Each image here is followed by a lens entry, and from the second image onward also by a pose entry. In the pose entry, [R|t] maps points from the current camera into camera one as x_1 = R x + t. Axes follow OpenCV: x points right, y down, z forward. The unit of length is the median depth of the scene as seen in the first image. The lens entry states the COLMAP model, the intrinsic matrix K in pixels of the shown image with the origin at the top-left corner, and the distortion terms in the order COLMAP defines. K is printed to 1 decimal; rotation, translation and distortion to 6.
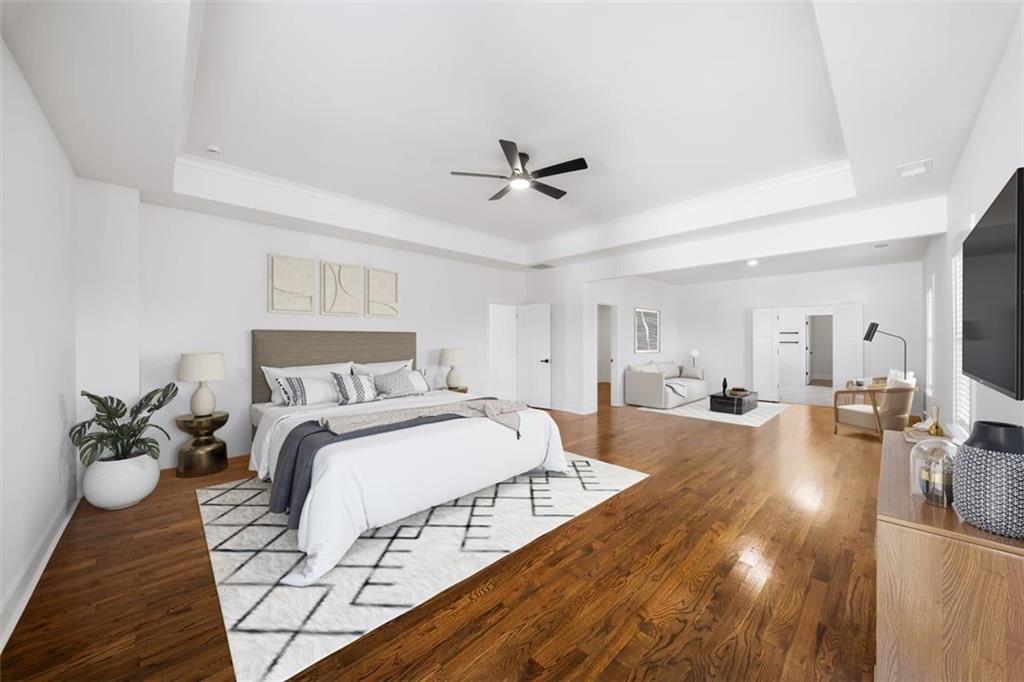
lens RADIAL K [[362.5, 0, 513.8], [0, 362.5, 341.1], [0, 0, 1]] dist [-0.000127, -0.000044]
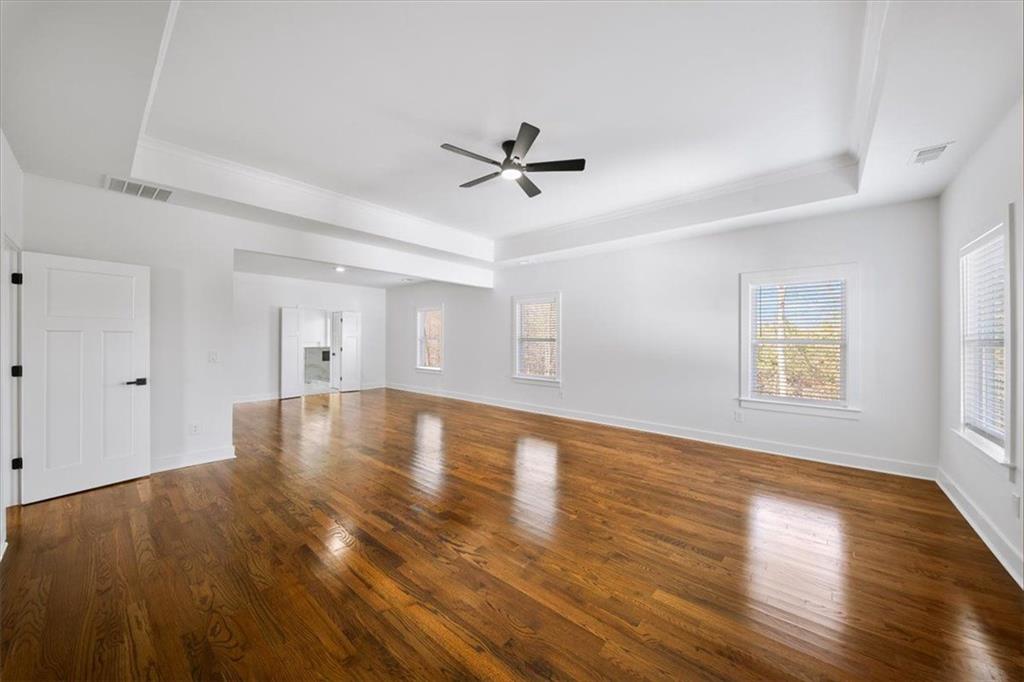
lens RADIAL K [[362.5, 0, 515.1], [0, 362.5, 337.8], [0, 0, 1]] dist [-0.000127, -0.000044]
pose [[-0.093801, -0.002332, 0.995588, -0.695688], [0.001527, 0.999996, 0.002486, -0.008679], [-0.995590, 0.001753, -0.093797, 0.815861]]
